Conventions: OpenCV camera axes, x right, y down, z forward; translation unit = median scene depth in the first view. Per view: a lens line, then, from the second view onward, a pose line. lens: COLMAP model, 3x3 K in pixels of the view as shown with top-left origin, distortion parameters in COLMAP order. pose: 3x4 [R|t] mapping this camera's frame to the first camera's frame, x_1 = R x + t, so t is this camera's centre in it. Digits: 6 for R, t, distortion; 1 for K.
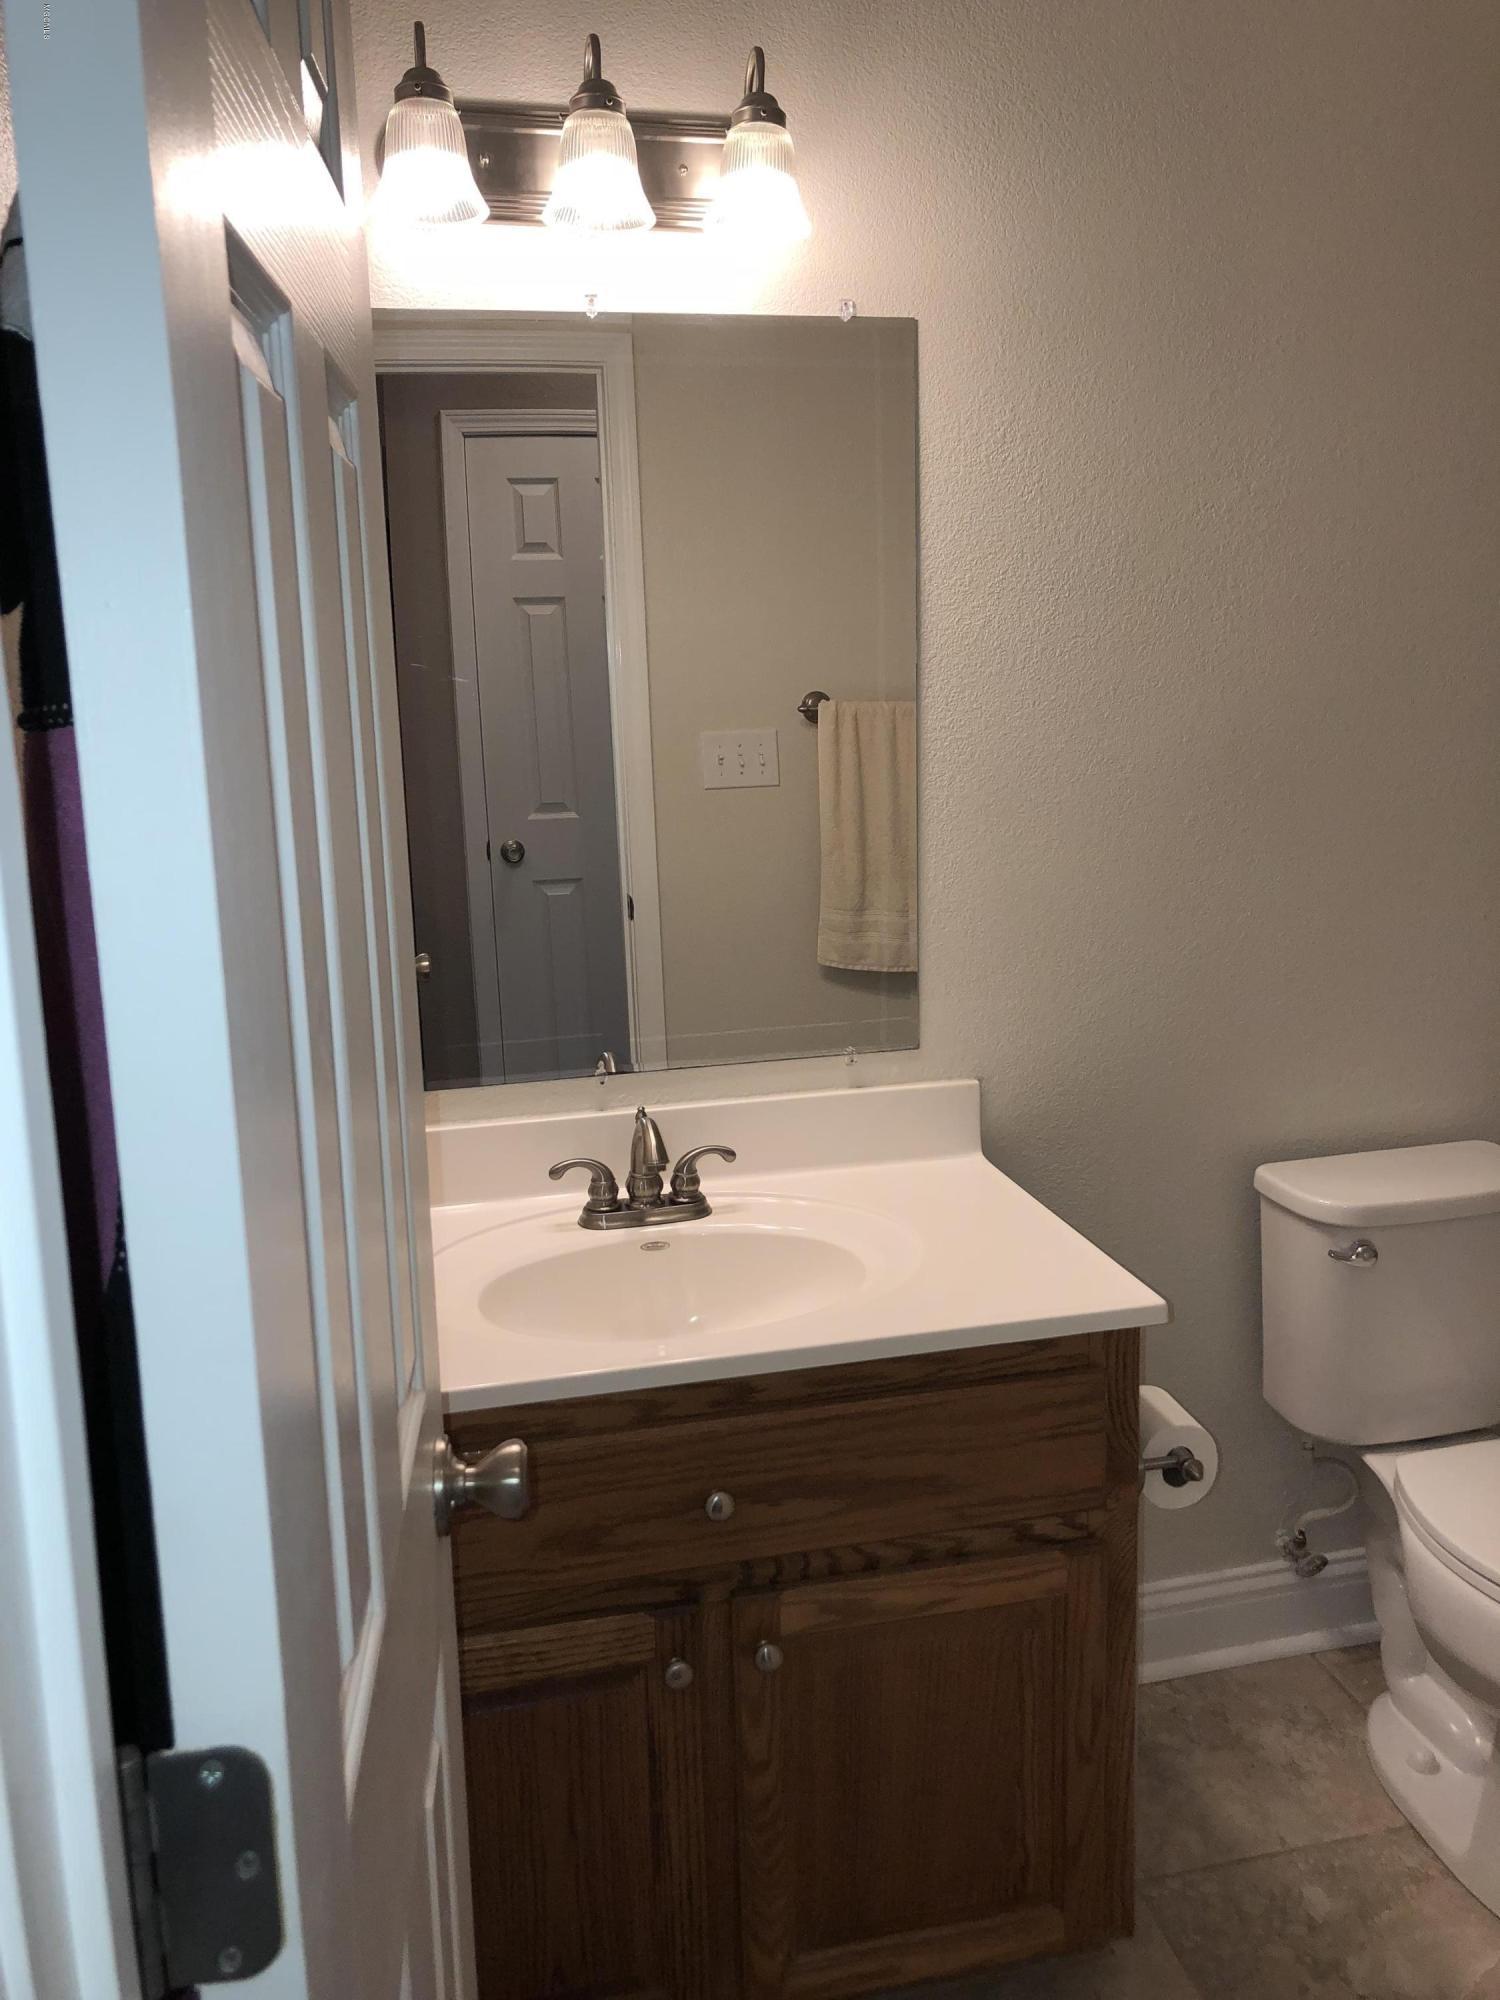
lens RADIAL K [[1653.9, 0, 755.1], [0, 1653.9, 1003.1], [0, 0, 1]] dist [0.007838, -0.003108]
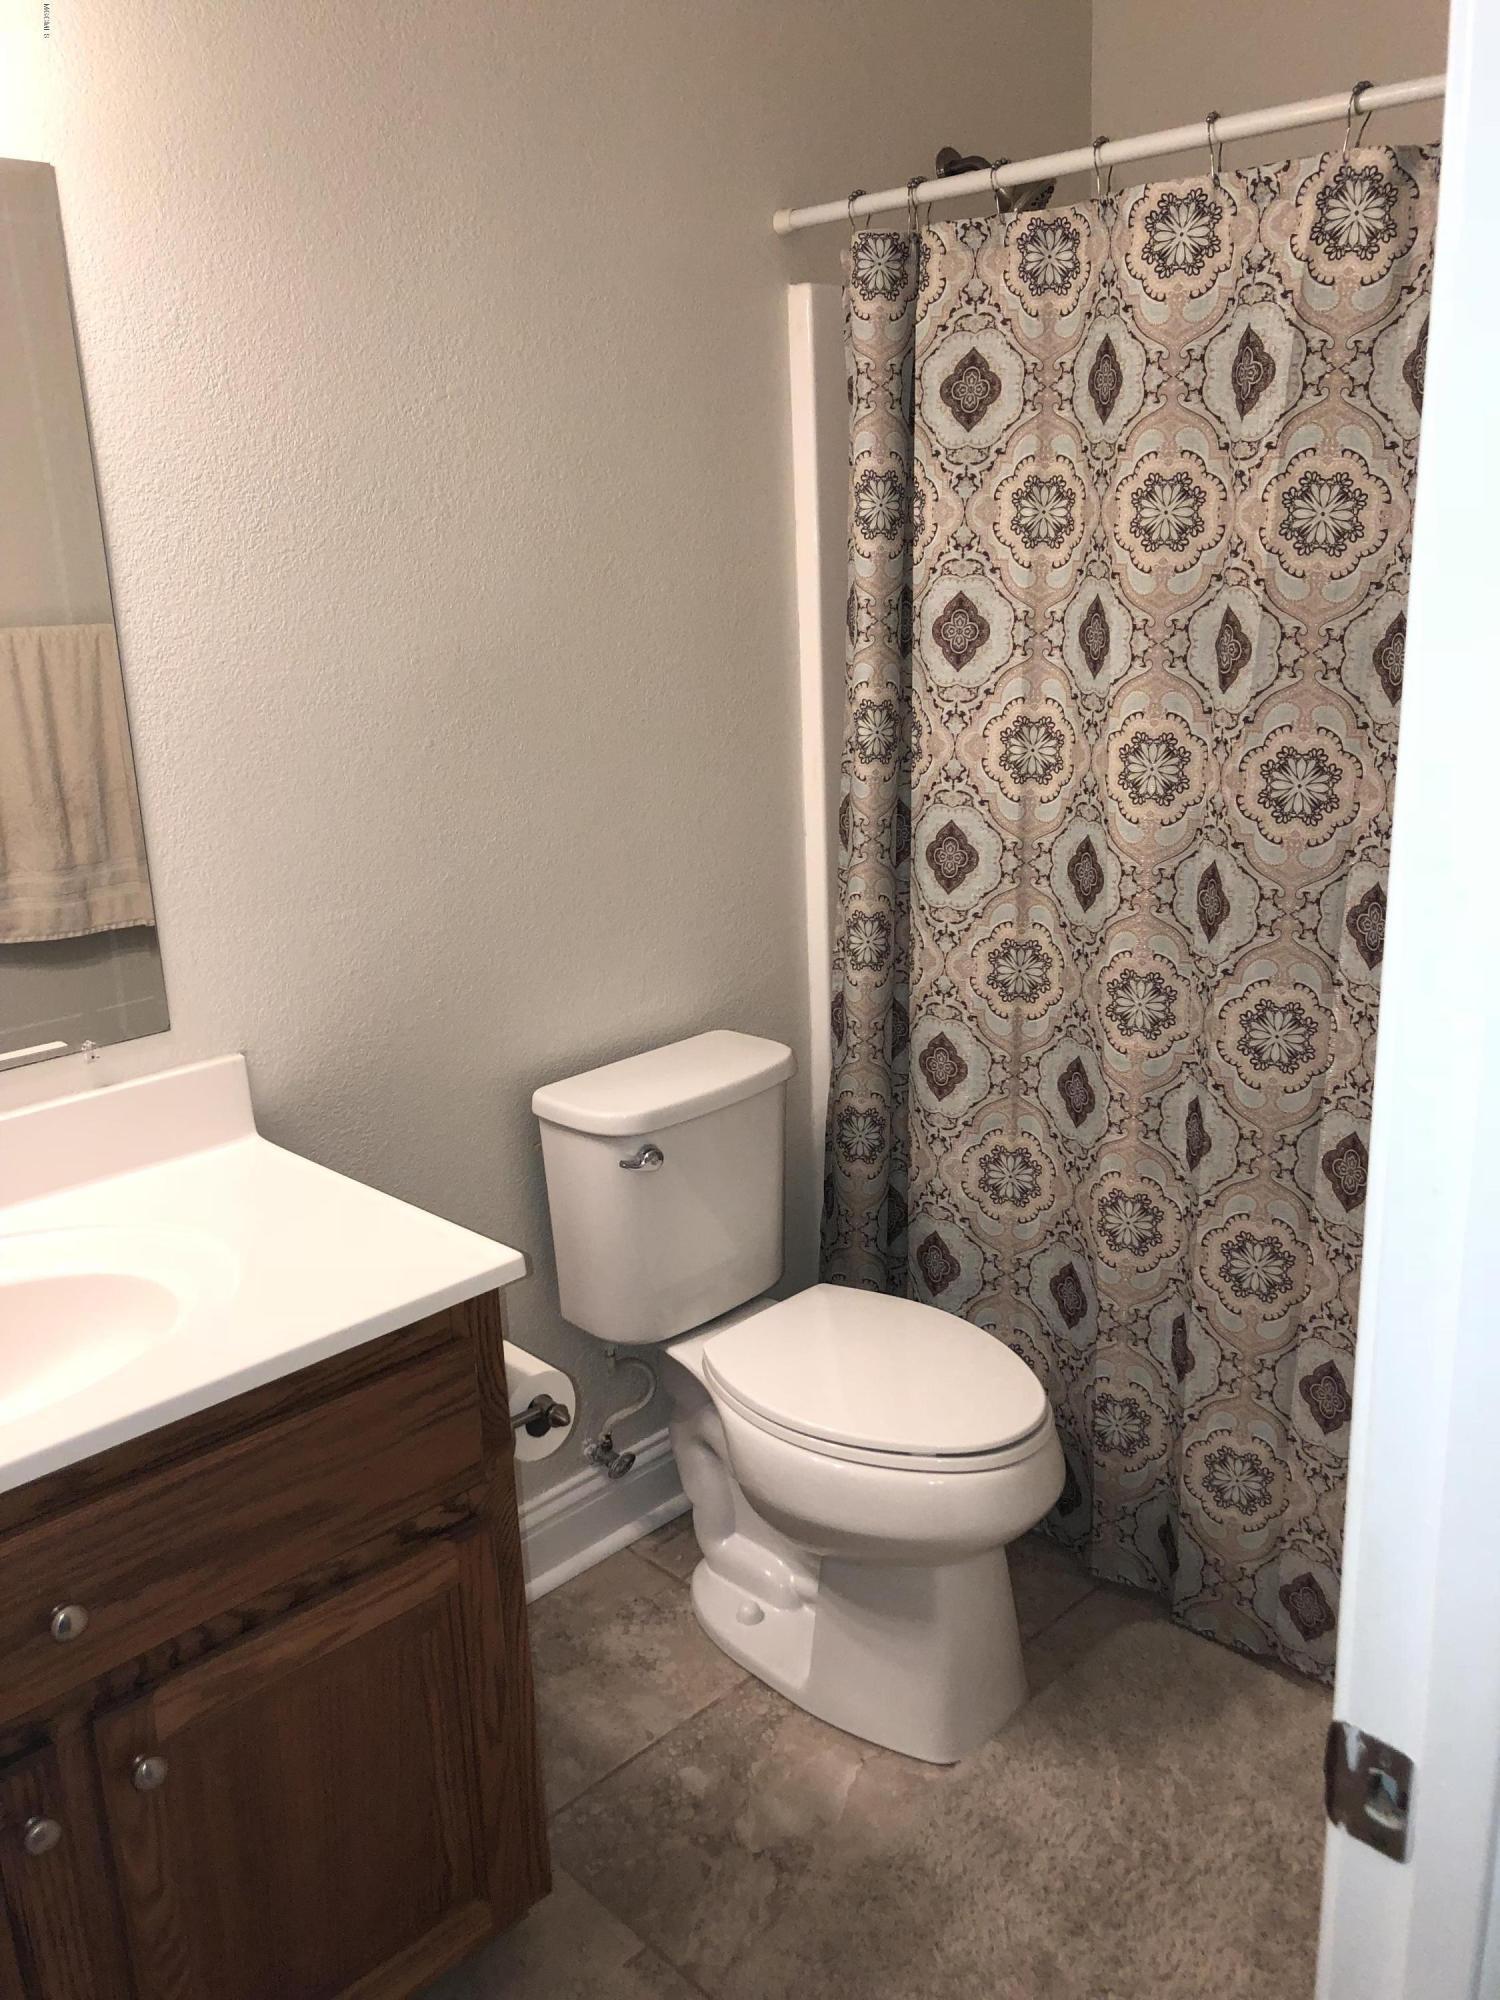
lens RADIAL K [[1653.9, 0, 747.9], [0, 1653.9, 992.8], [0, 0, 1]] dist [0.007838, -0.003108]
pose [[0.845814, -0.148769, 0.512314, -0.090857], [0.125529, 0.988866, 0.079910, -0.023931], [-0.518498, -0.003278, 0.855072, 0.099039]]
